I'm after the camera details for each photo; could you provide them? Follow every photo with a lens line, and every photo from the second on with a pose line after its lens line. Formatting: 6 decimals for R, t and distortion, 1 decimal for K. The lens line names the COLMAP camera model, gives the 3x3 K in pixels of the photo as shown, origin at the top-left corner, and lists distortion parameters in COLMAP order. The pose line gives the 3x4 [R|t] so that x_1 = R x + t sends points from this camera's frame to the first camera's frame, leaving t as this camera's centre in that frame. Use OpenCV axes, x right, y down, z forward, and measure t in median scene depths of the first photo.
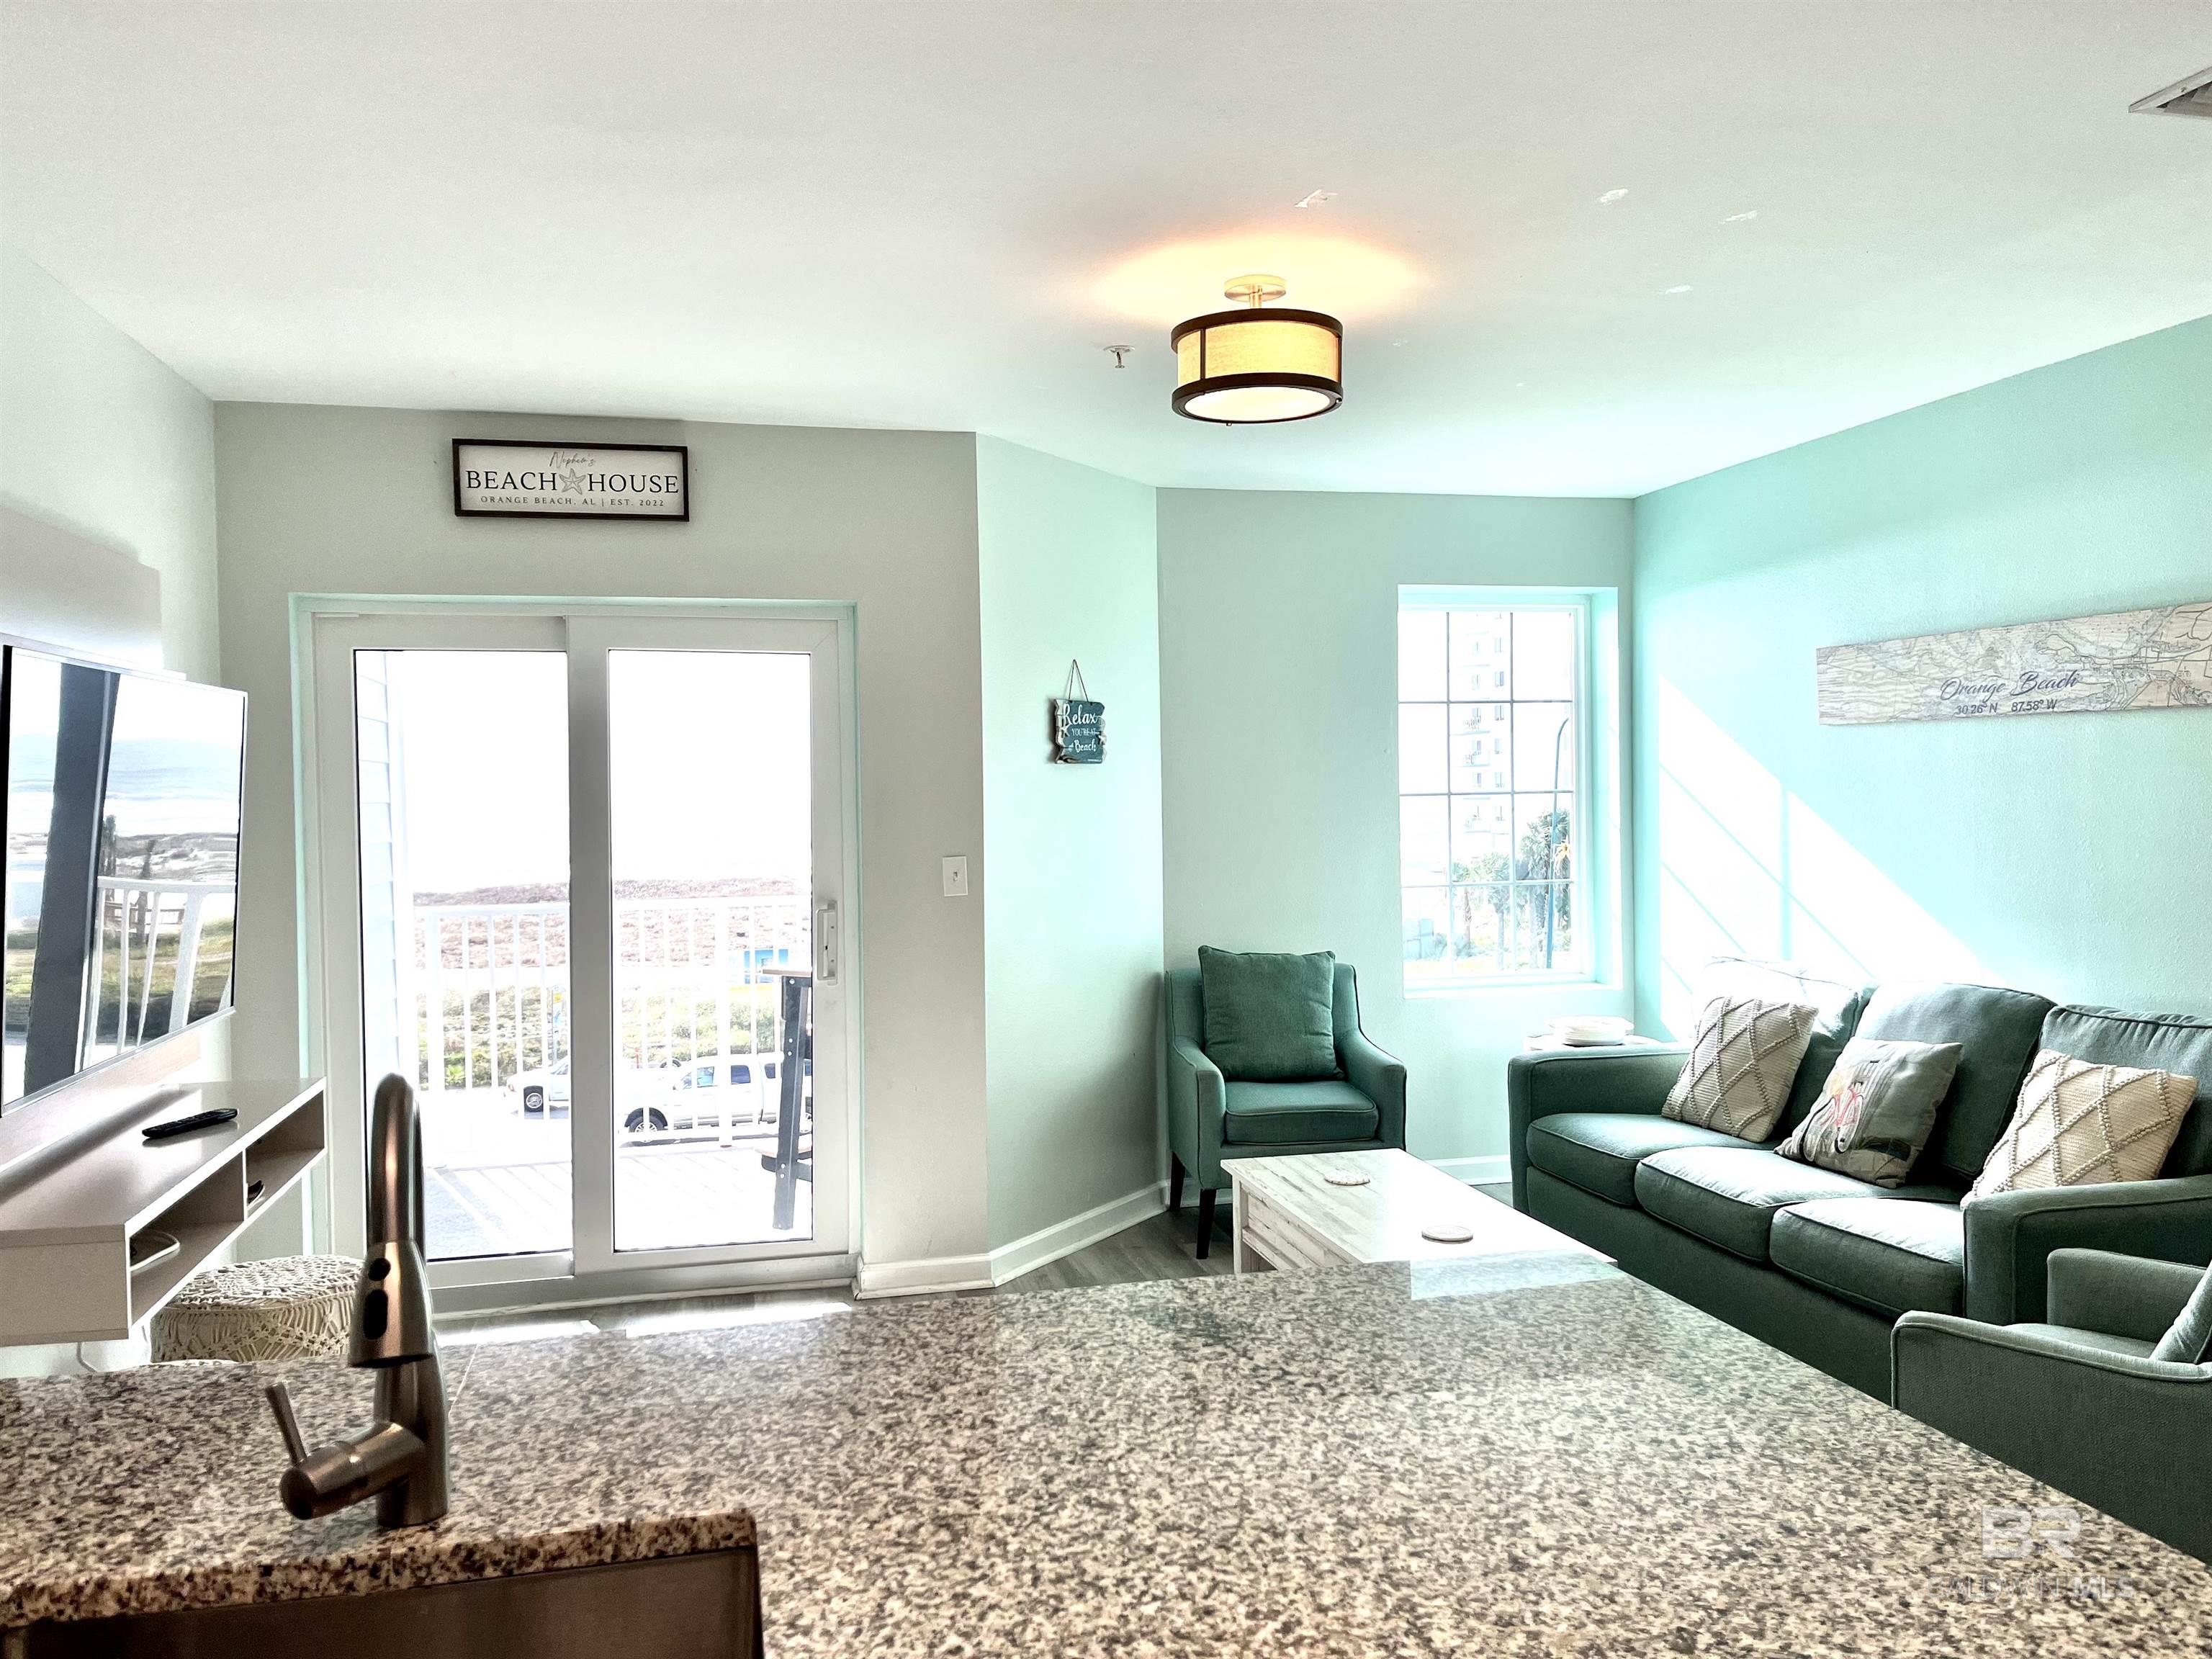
lens RADIAL K [[1663.6, 0, 1096.1], [0, 1663.6, 852.3], [0, 0, 1]] dist [0.066531, -0.065623]
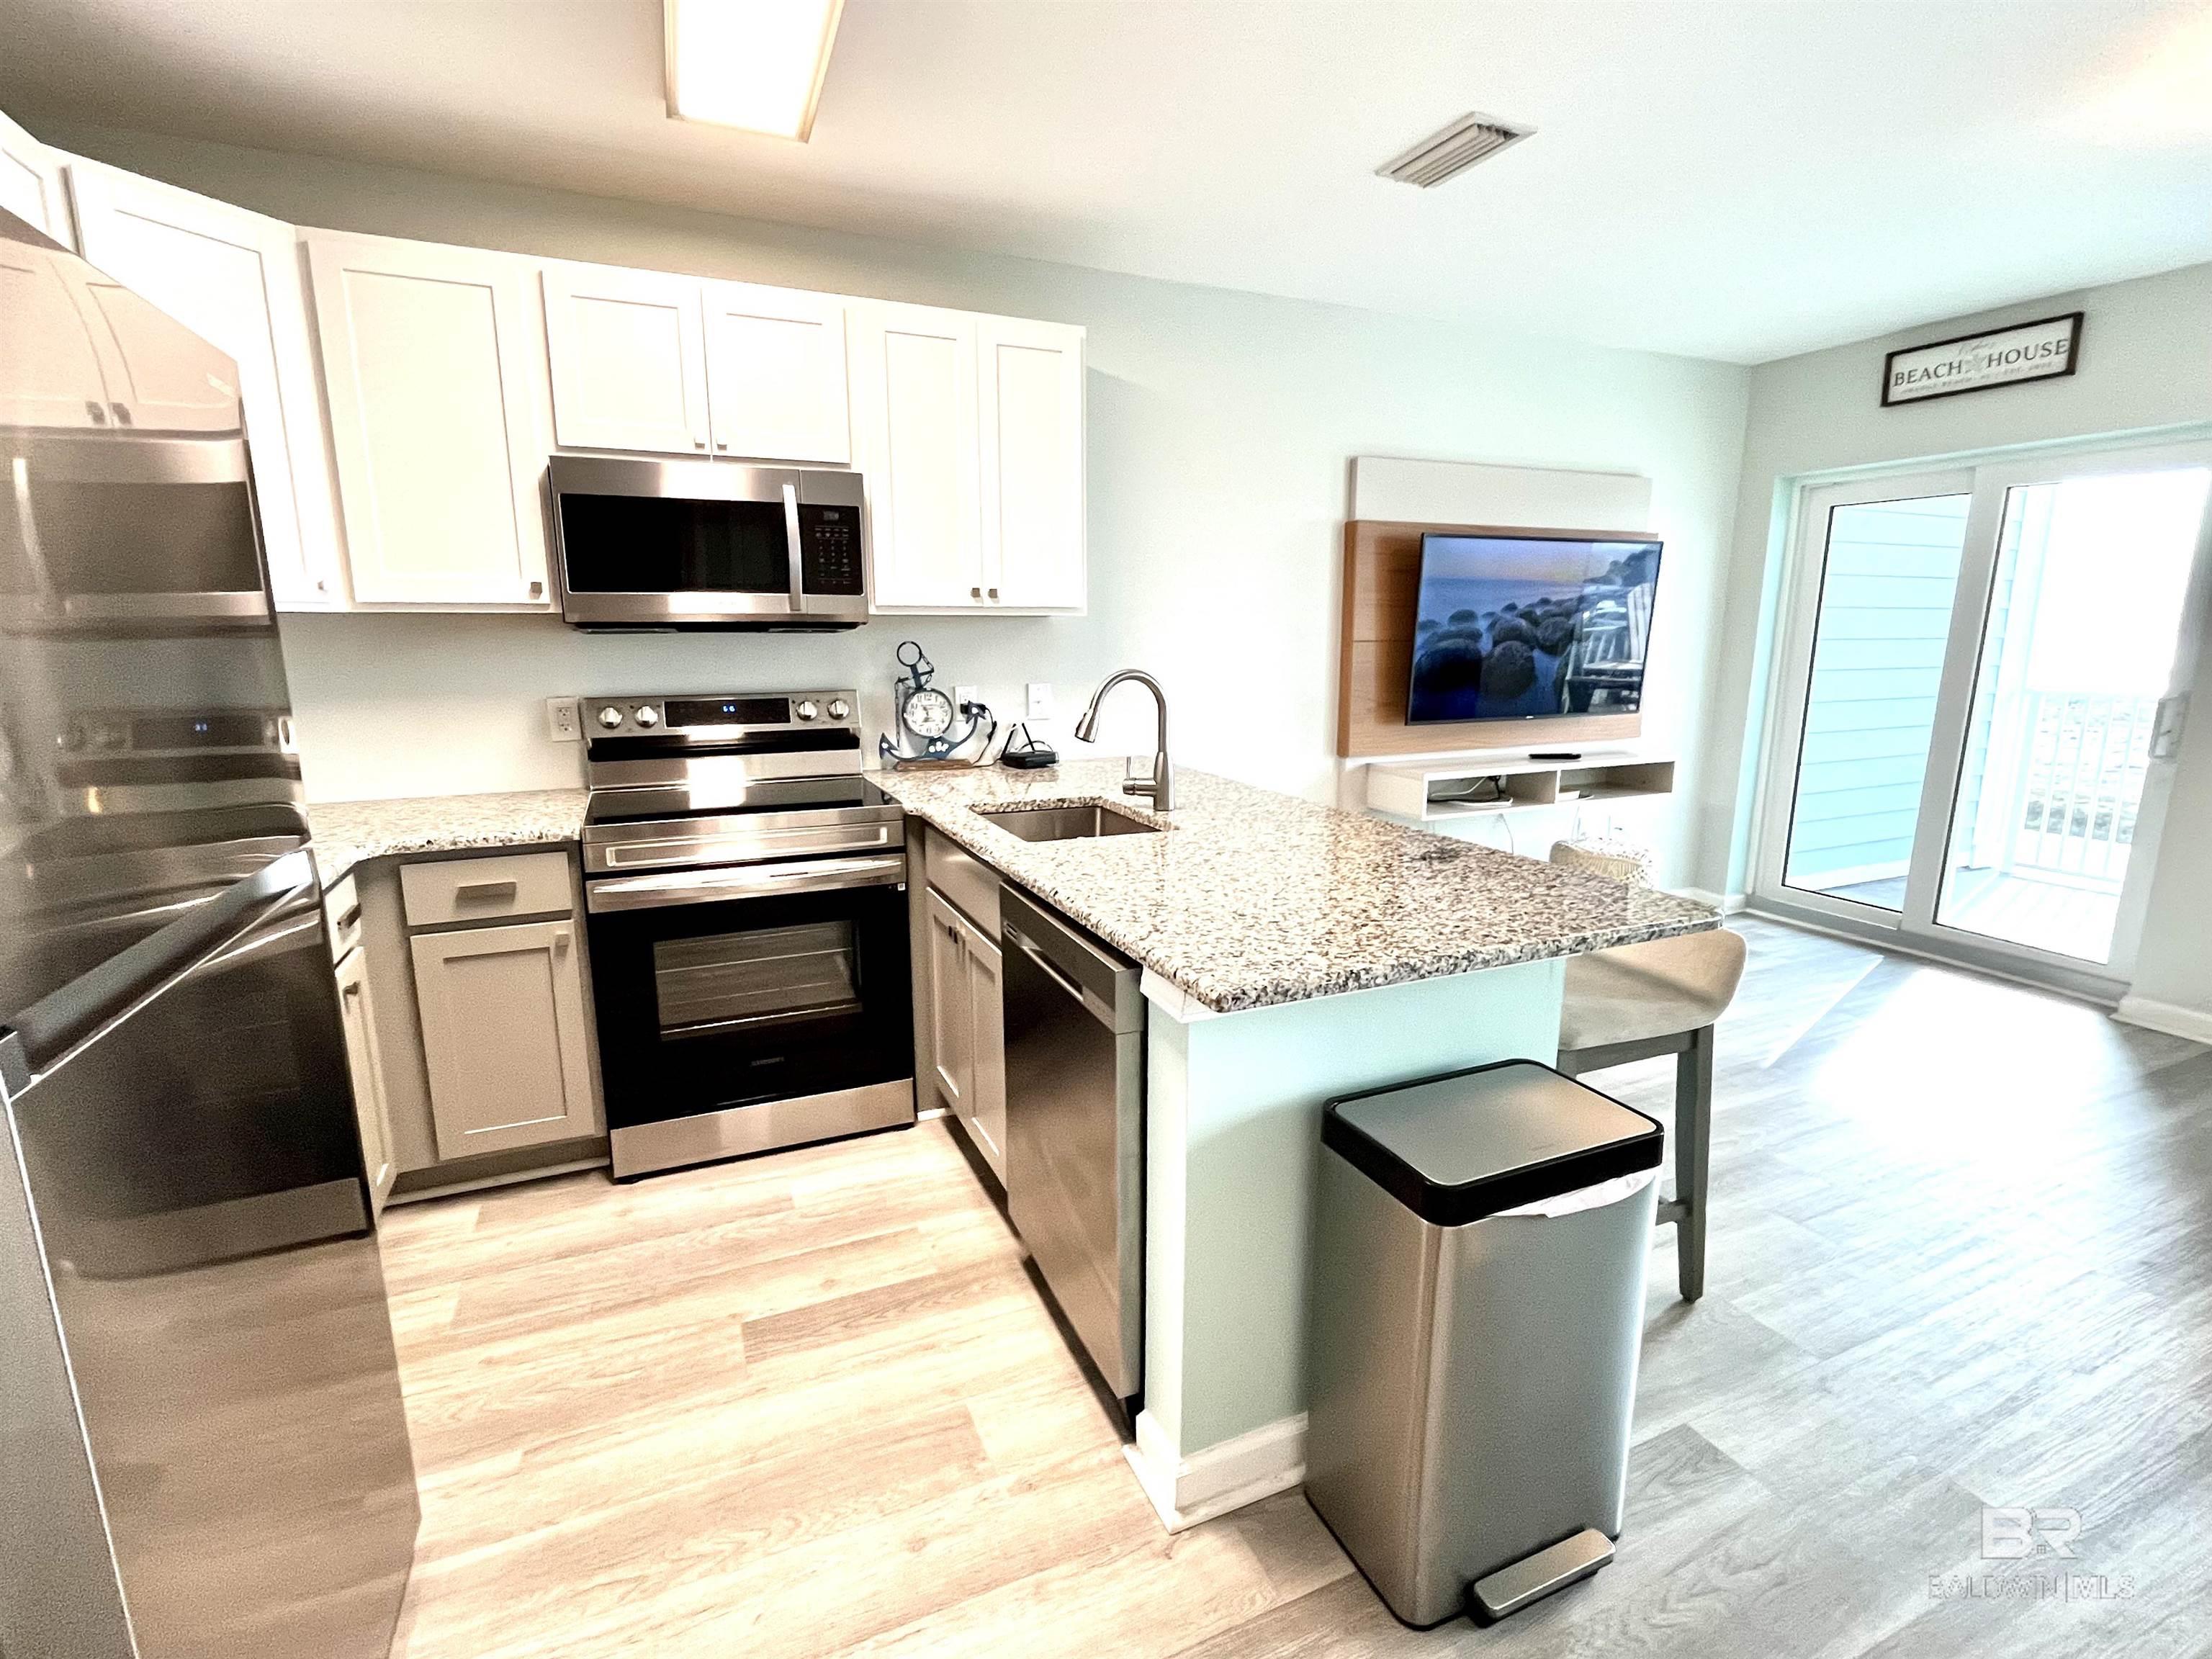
lens RADIAL K [[1025.4, 0, 1108.4], [0, 1025.4, 822.3], [0, 0, 1]] dist [0.000615, -0.000312]
pose [[0.192063, 0.201449, -0.960484, 0.427171], [-0.038363, 0.979498, 0.197766, 0.006775], [0.980633, -0.001137, 0.195853, 0.142363]]
